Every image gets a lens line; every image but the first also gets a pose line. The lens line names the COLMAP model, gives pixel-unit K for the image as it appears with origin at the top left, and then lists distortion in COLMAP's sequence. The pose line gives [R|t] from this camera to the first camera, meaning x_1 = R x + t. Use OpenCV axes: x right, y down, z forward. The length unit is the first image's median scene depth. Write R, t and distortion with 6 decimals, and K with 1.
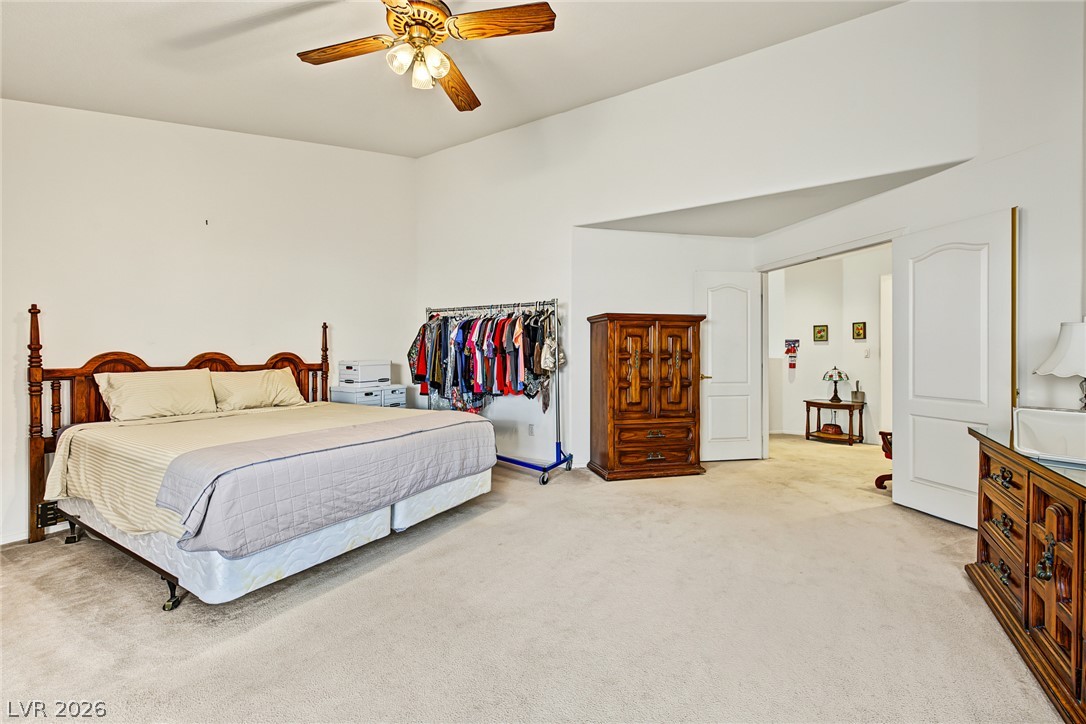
lens RADIAL K [[462.0, 0, 536.0], [0, 462.0, 354.0], [0, 0, 1]] dist [0.008690, -0.001697]
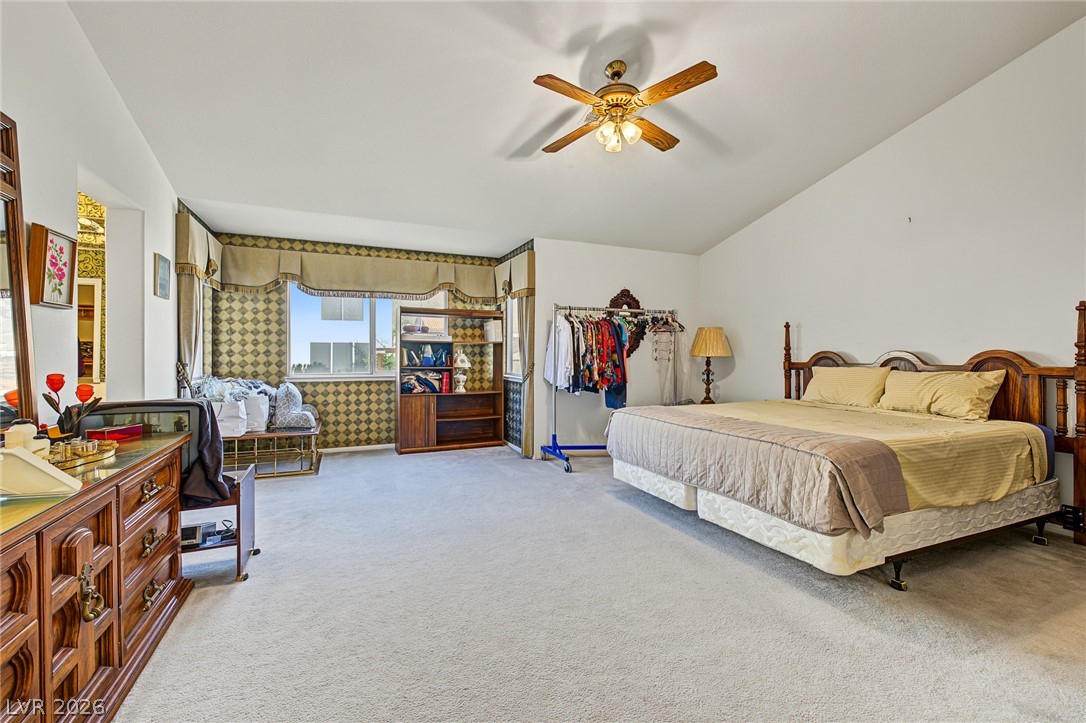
lens RADIAL K [[462.0, 0, 538.2], [0, 462.0, 359.6], [0, 0, 1]] dist [0.008690, -0.001697]
pose [[-0.558119, 0.014153, -0.829640, 0.717981], [0.002216, 0.999876, 0.015566, -0.002915], [0.829758, 0.006849, -0.558081, 1.134740]]
